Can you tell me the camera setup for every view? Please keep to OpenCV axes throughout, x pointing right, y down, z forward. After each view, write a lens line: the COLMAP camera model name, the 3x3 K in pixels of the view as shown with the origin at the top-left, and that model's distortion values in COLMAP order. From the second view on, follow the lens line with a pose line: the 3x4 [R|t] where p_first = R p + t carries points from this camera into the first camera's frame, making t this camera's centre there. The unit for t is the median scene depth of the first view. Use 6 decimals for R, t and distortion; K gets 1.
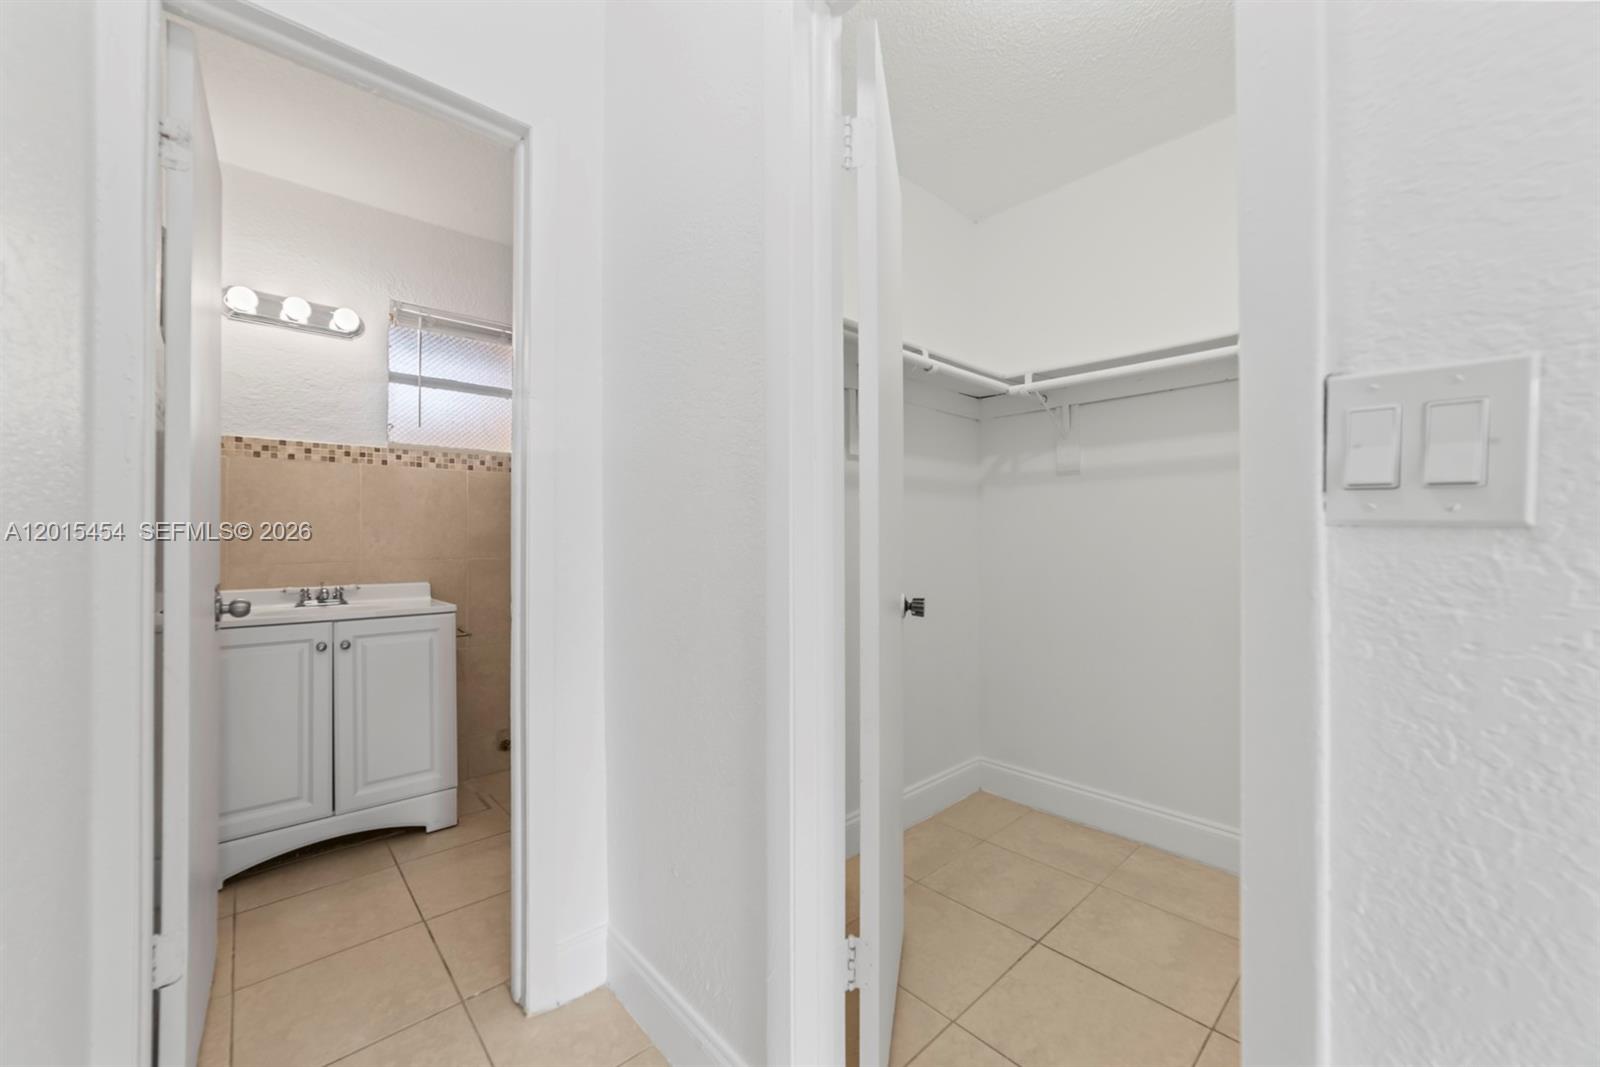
lens RADIAL K [[610.0, 0, 800.0], [0, 610.0, 533.5], [0, 0, 1]] dist [-0.021626, 0.008537]
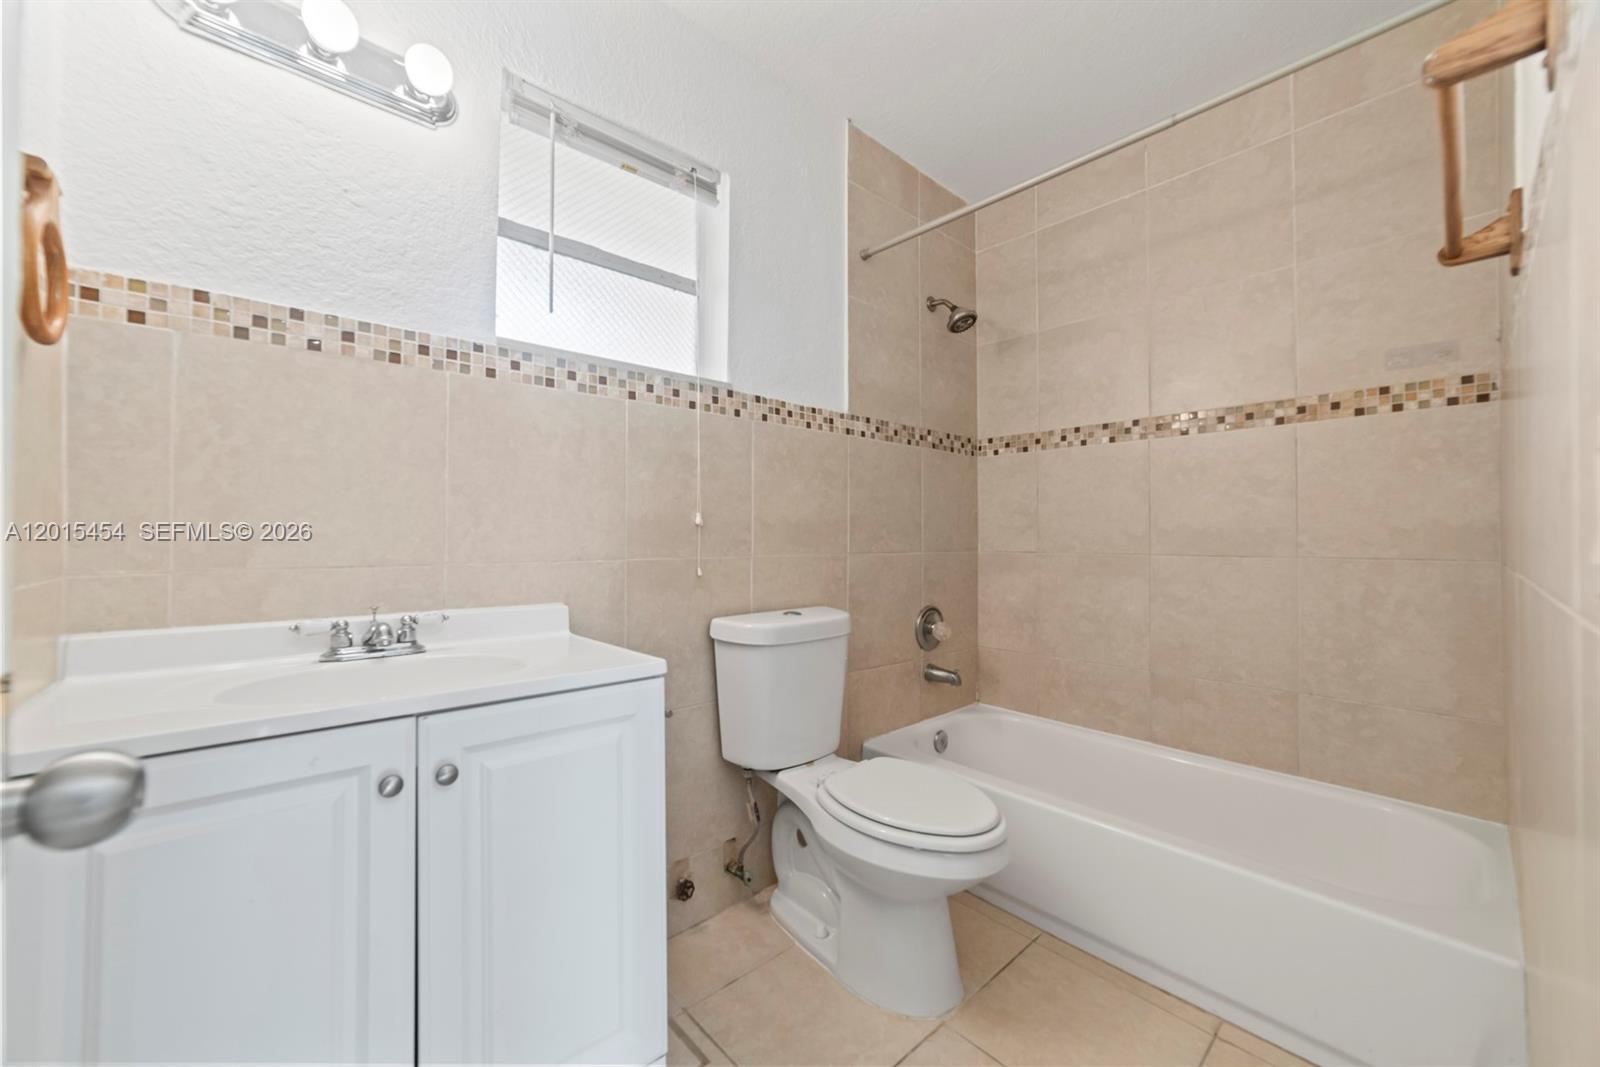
lens RADIAL K [[610.0, 0, 800.0], [0, 610.0, 533.5], [0, 0, 1]] dist [-0.021626, 0.008537]
pose [[0.999852, 0.012685, -0.011660, -0.426464], [-0.012623, 0.999906, 0.005342, 0.014432], [0.011726, -0.005194, 0.999918, 0.497309]]
